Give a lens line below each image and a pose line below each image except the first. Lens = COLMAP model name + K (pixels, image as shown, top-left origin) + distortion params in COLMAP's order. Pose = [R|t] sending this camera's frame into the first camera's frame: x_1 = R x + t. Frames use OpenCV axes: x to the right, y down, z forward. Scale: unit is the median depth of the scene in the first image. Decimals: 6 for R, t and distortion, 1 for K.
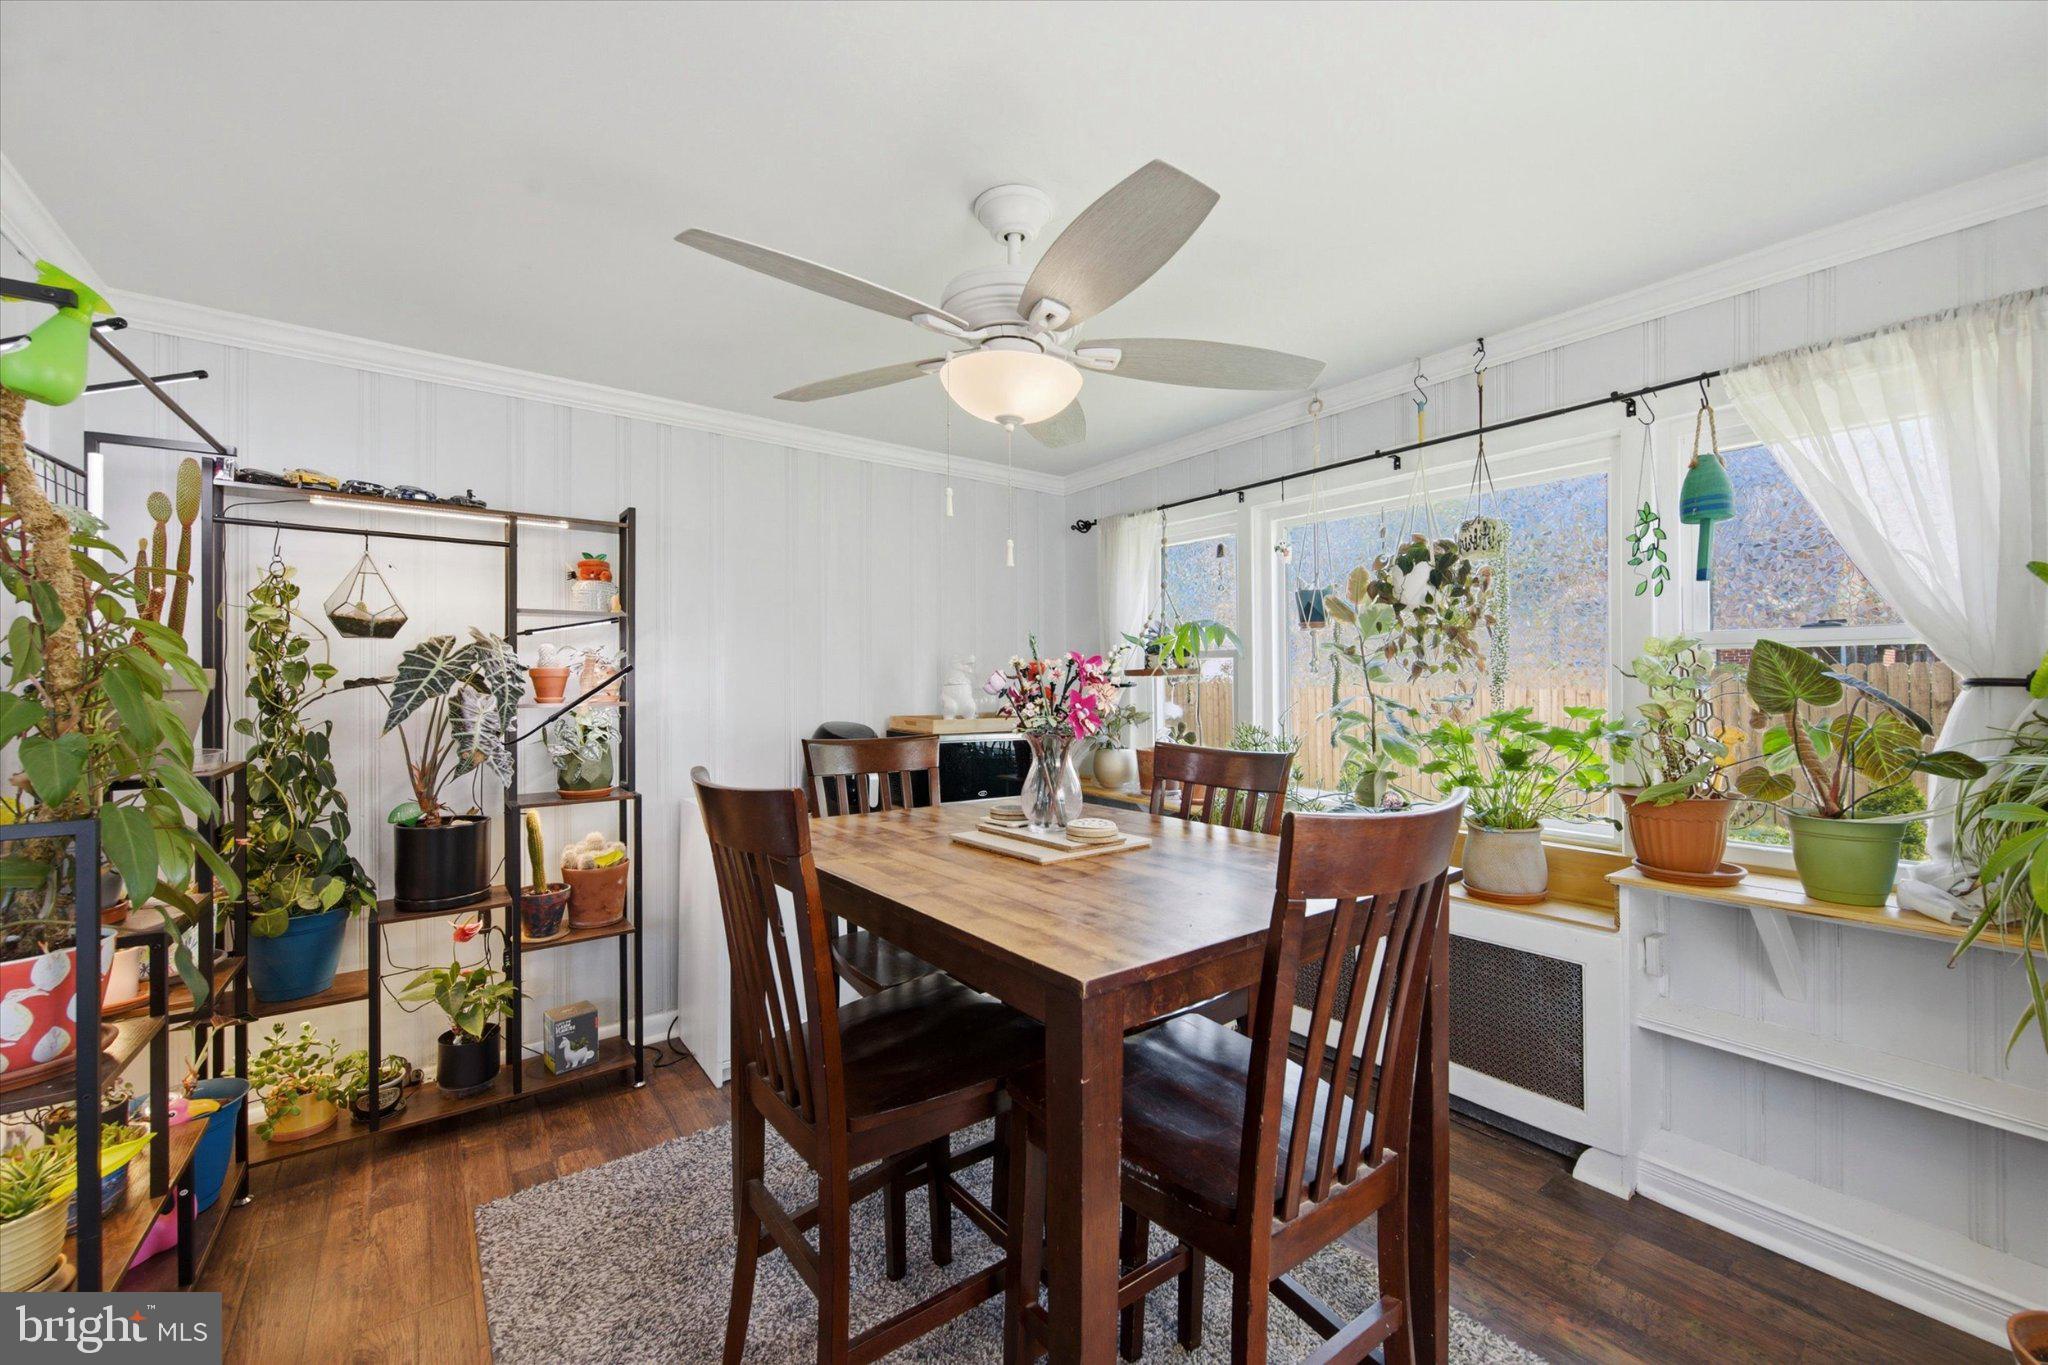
lens RADIAL K [[825.8, 0, 1024.0], [0, 825.8, 682.5], [0, 0, 1]] dist [-0.001018, -0.000421]
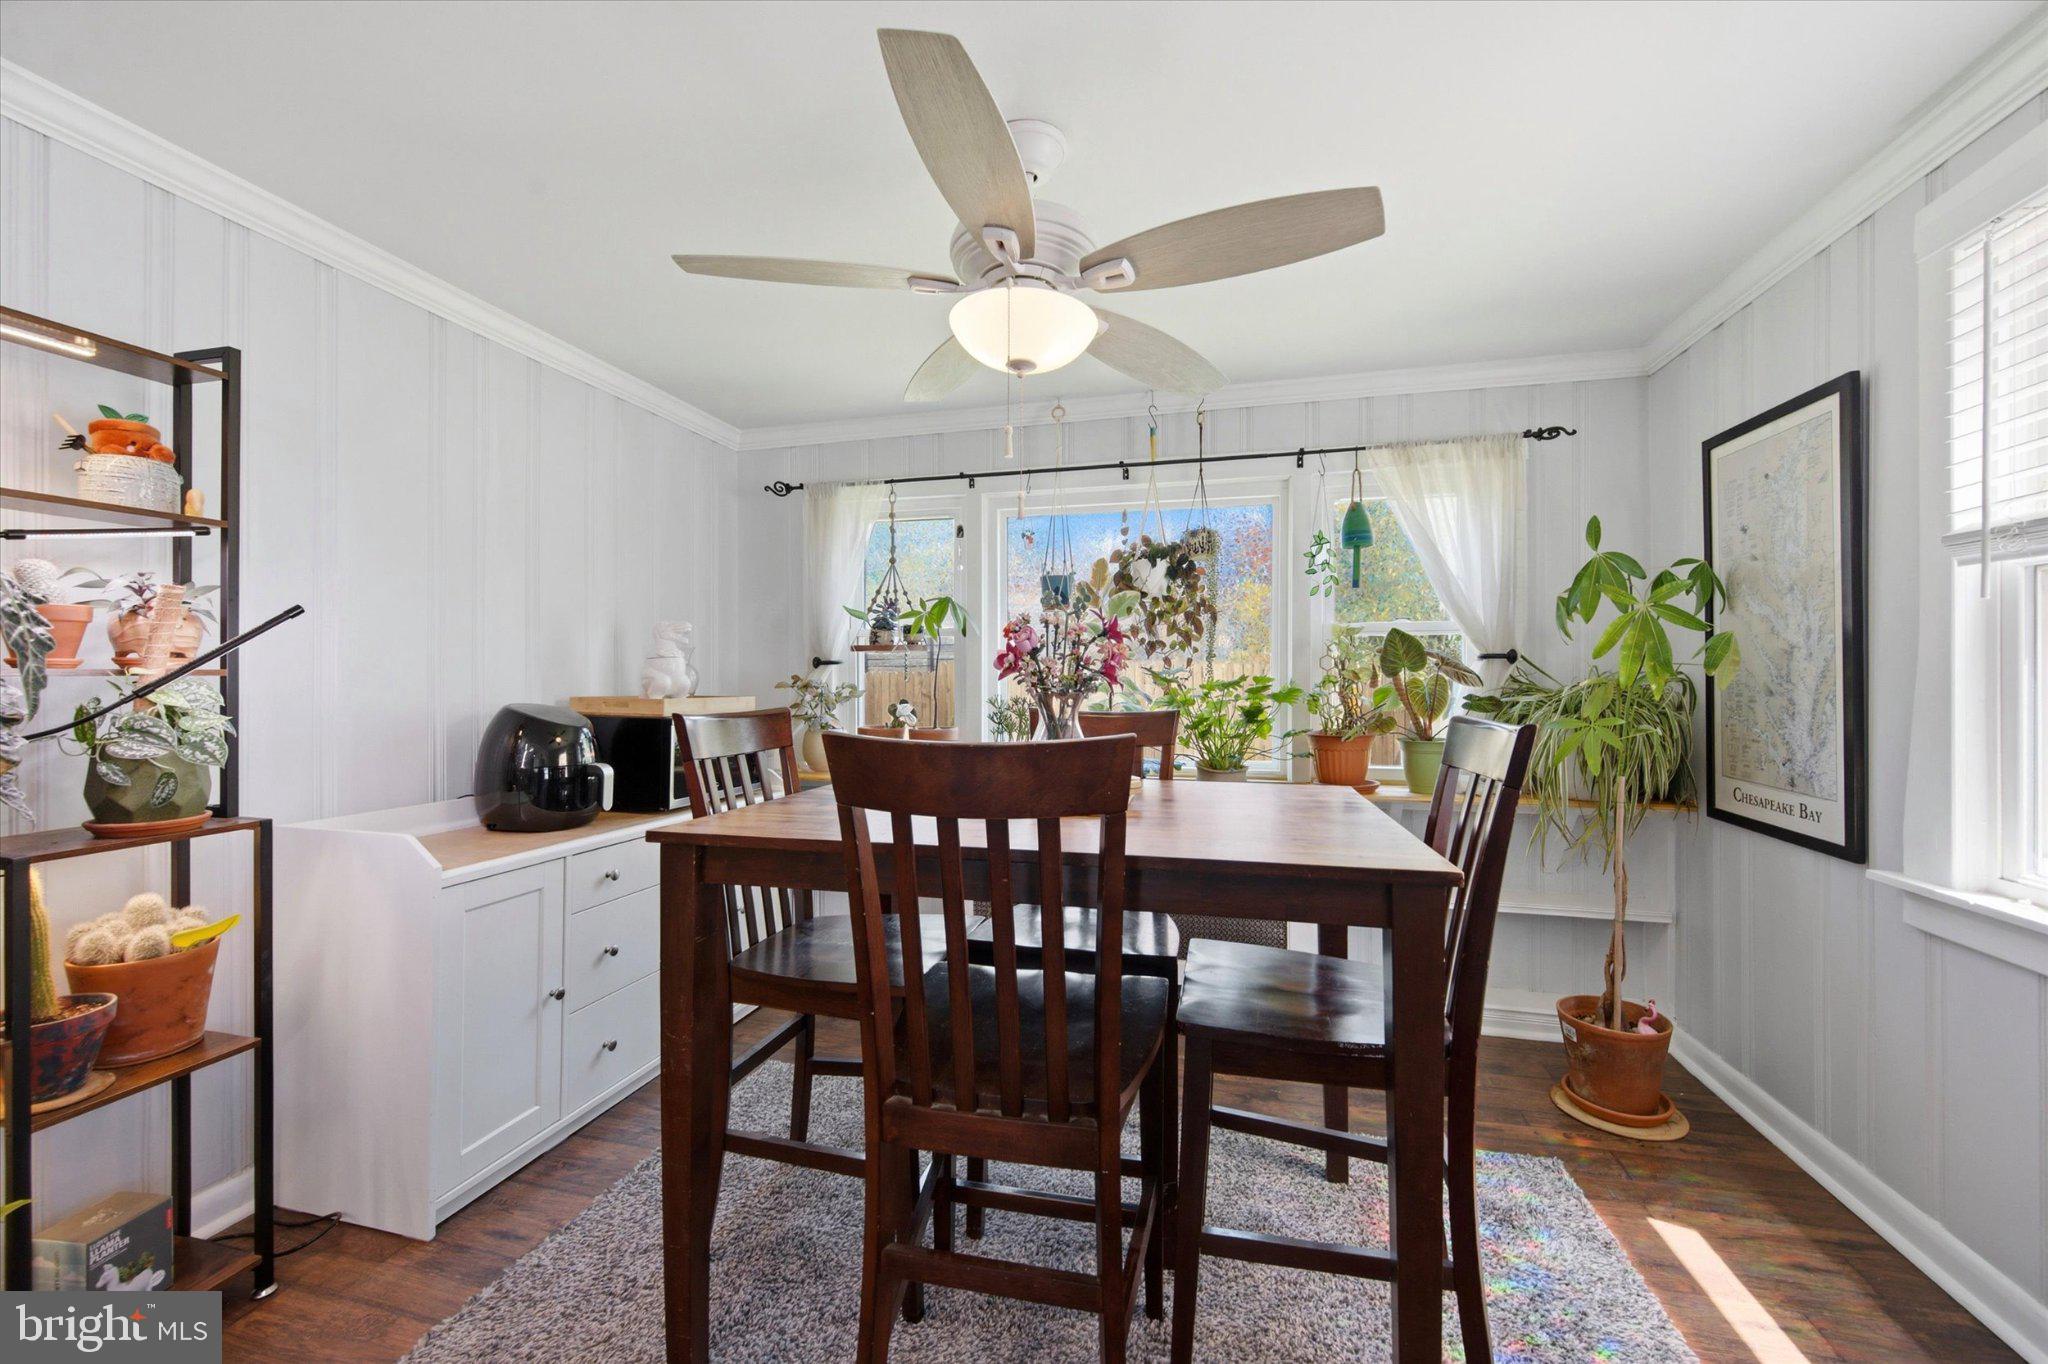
lens RADIAL K [[825.8, 0, 1024.0], [0, 825.8, 682.0], [0, 0, 1]] dist [-0.001018, -0.000421]
pose [[0.774927, -0.000089, 0.632051, -0.427388], [-0.000818, 0.999999, 0.001143, 0.033394], [-0.632050, -0.001403, 0.774926, 0.174680]]
